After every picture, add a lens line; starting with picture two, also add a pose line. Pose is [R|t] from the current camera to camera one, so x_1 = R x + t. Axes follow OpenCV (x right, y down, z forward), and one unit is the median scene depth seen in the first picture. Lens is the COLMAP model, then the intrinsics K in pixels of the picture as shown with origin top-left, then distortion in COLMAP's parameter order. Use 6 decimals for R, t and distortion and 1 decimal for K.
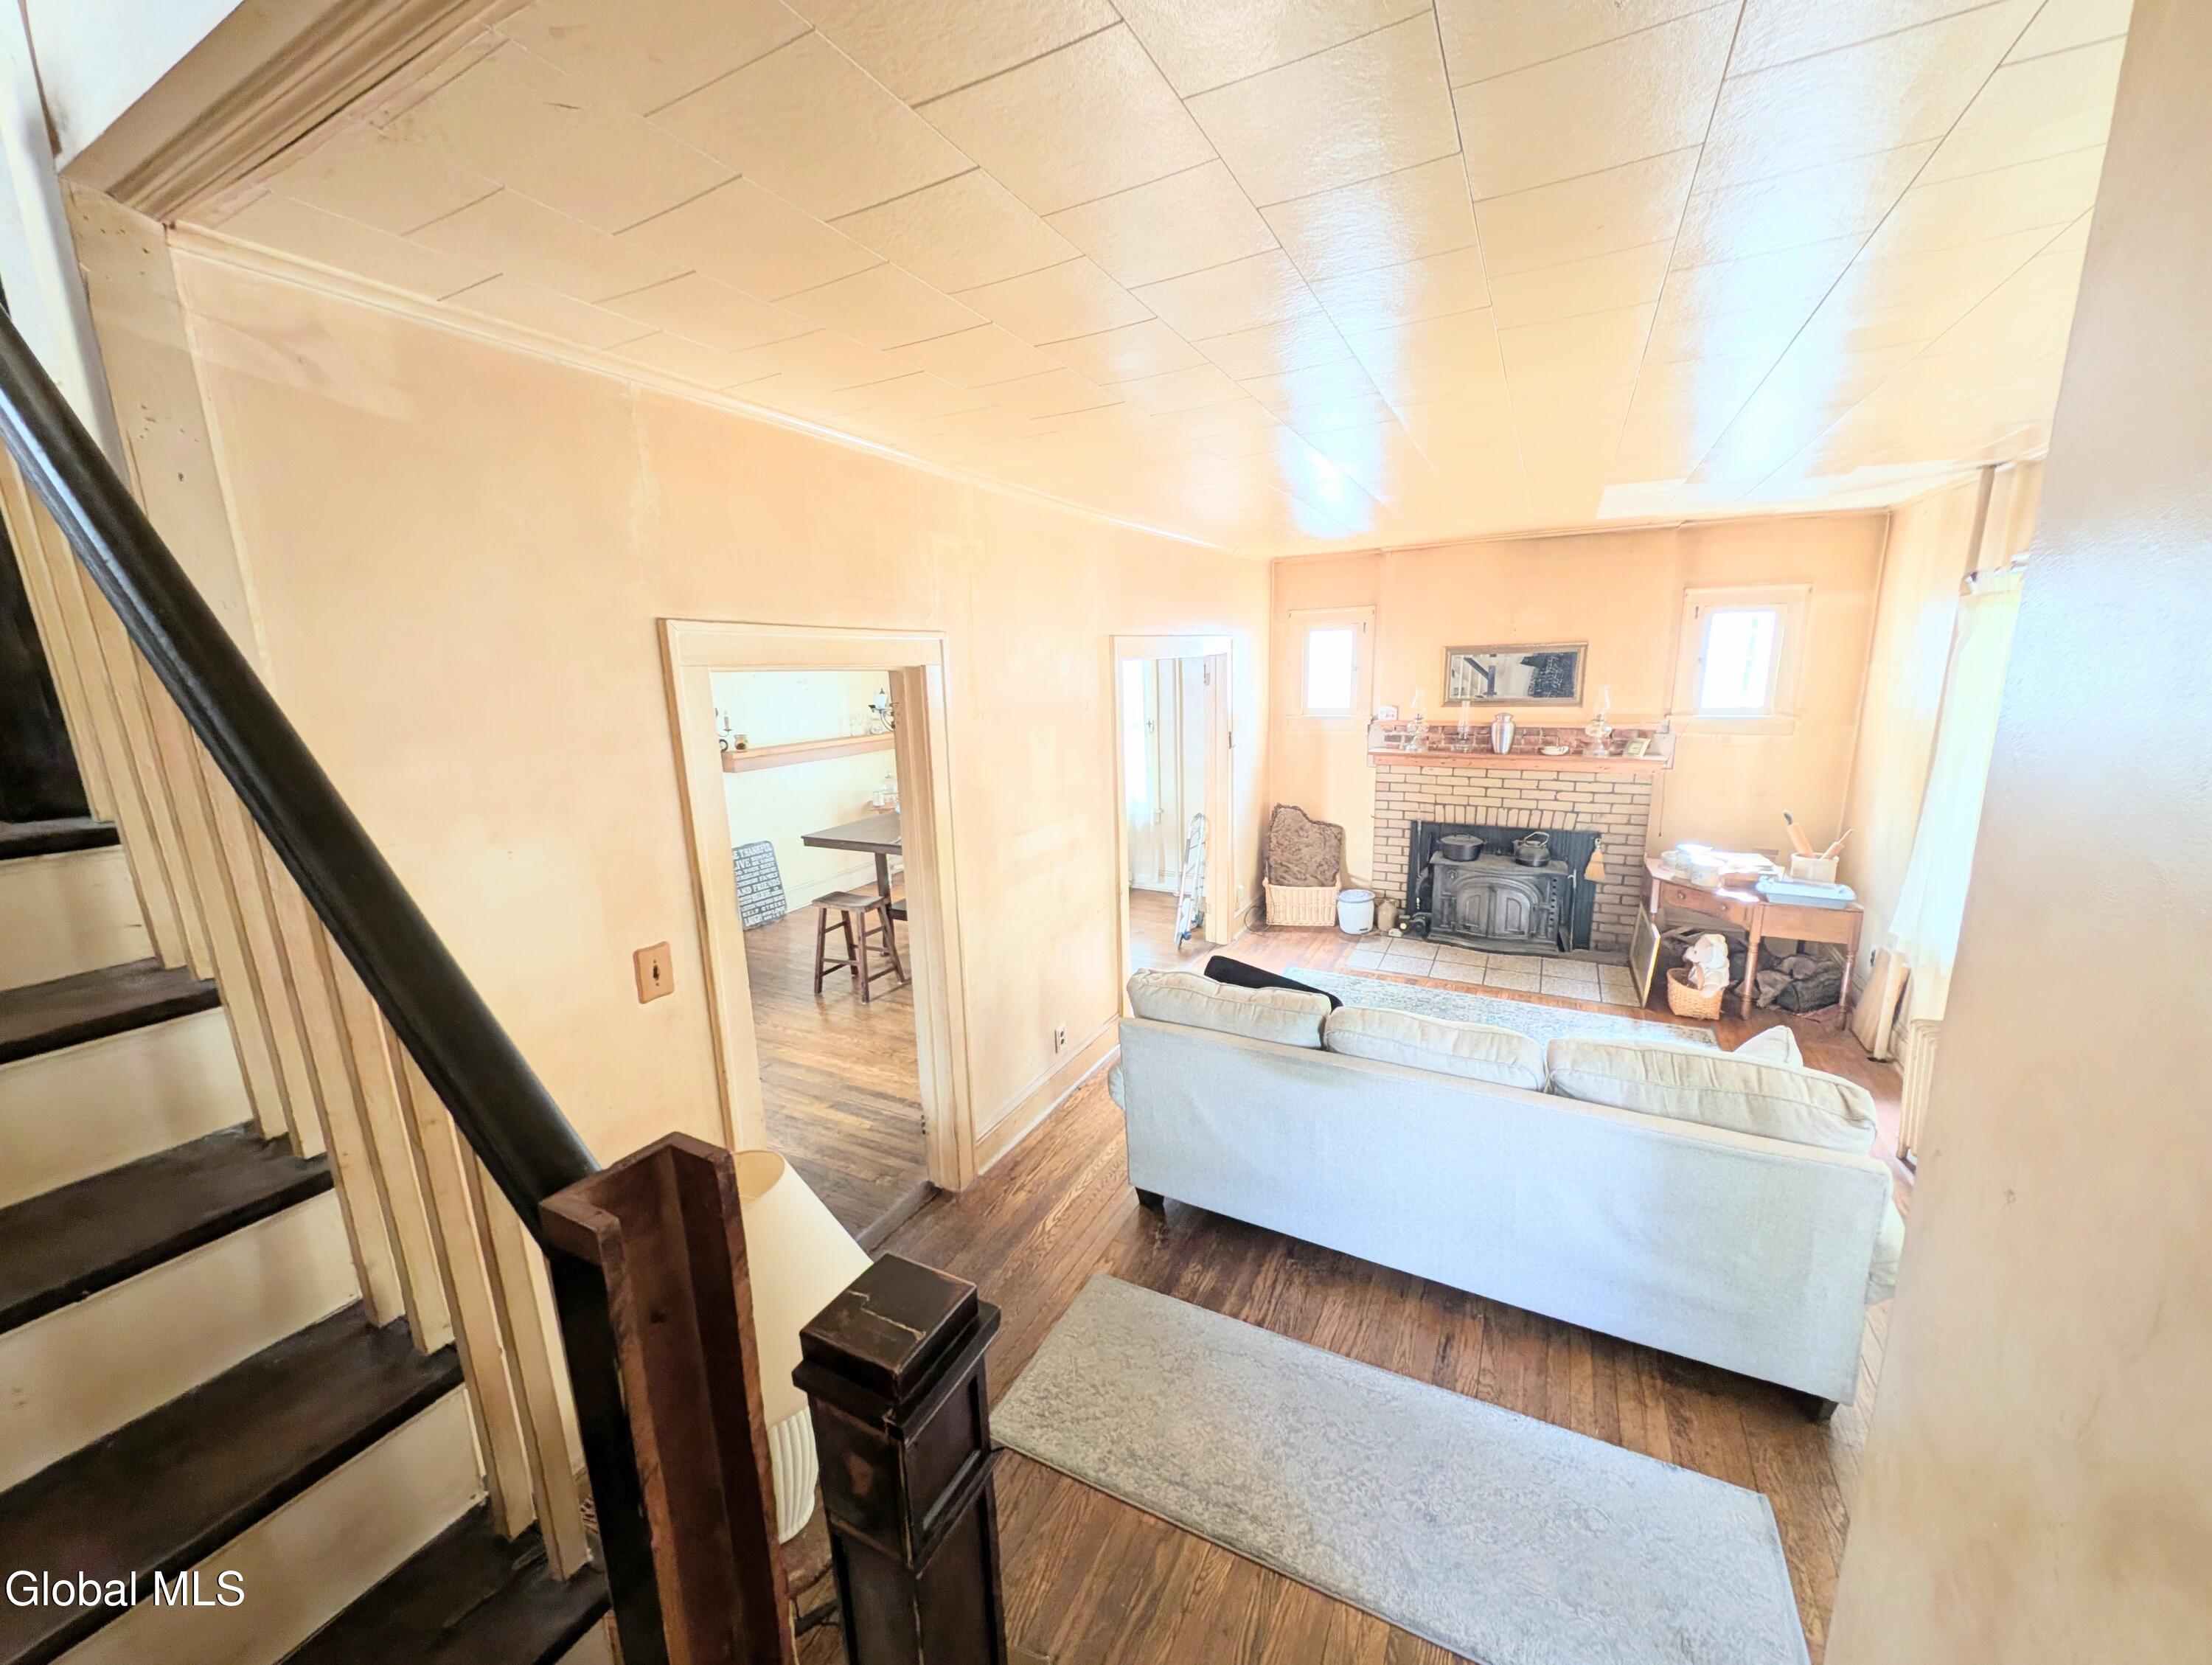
lens RADIAL K [[830.4, 0, 1106.0], [0, 830.4, 832.5], [0, 0, 1]] dist [0.002132, -0.000002]
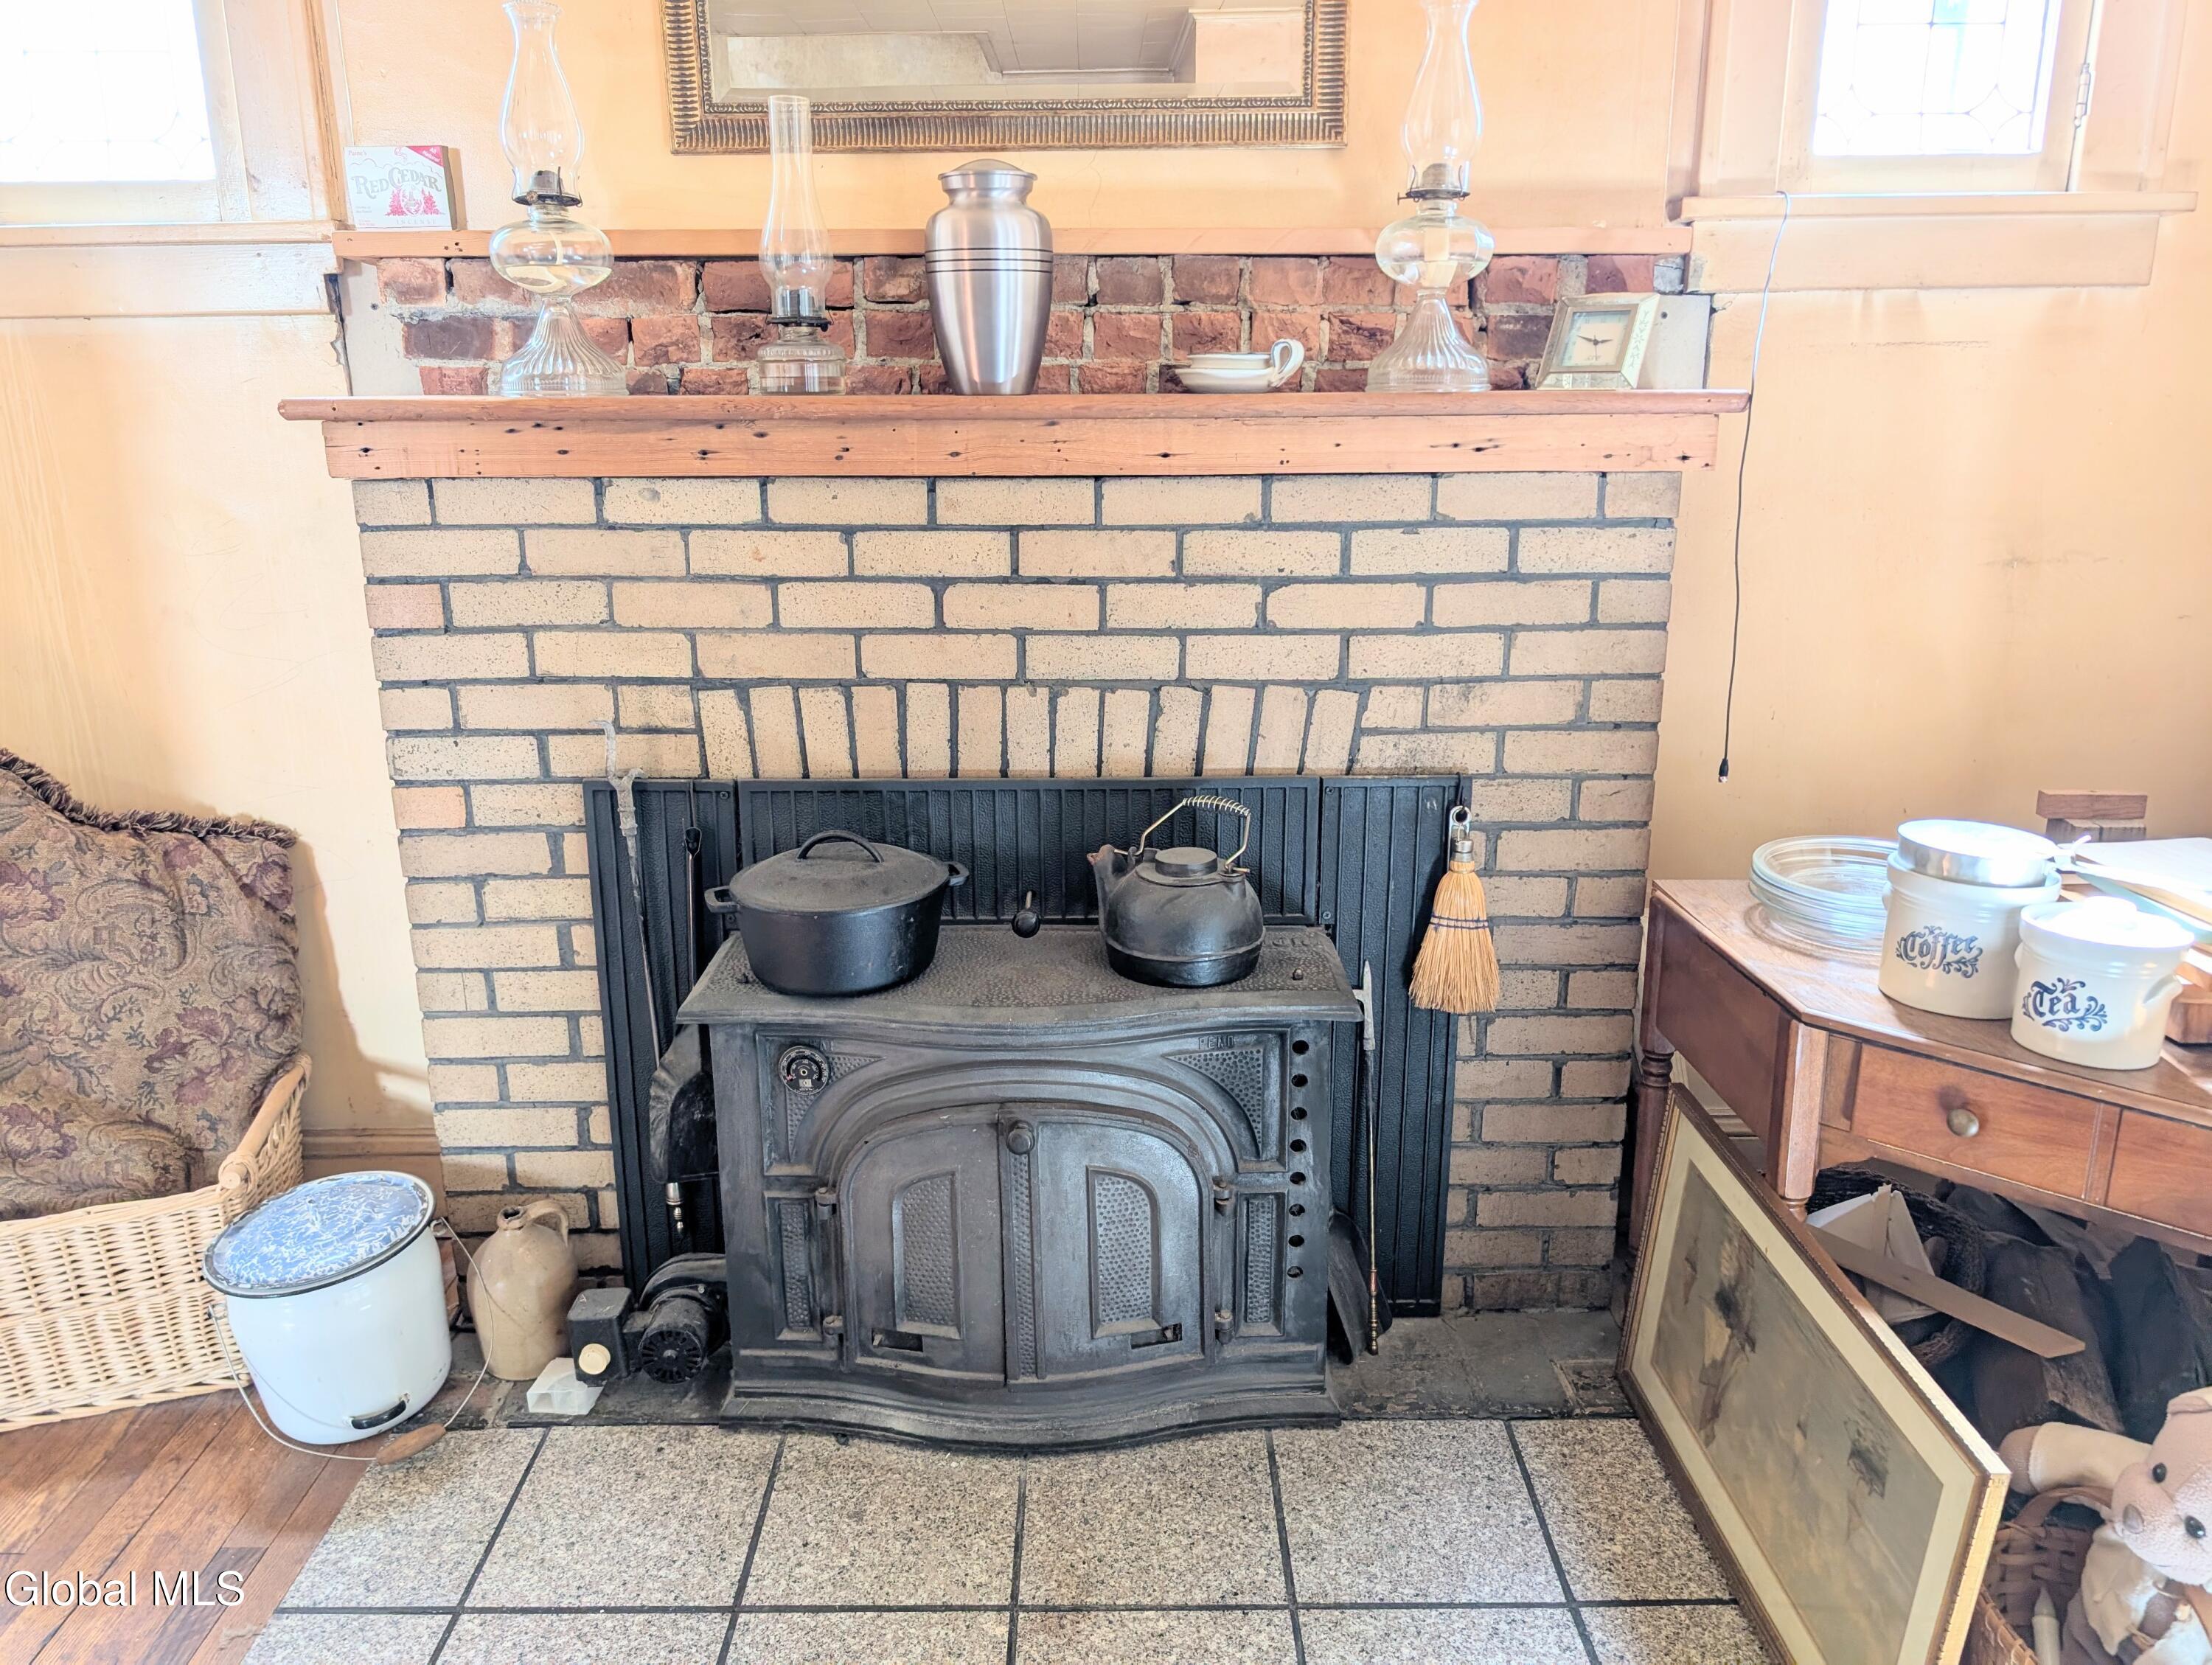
lens RADIAL K [[1594.1, 0, 1106.0], [0, 1594.1, 832.5], [0, 0, 1]] dist [0.008059, 0.001243]
pose [[0.881592, -0.108672, 0.459332, 0.309015], [0.081250, 0.993548, 0.079119, -0.022281], [-0.464967, -0.032430, 0.884734, 0.639251]]
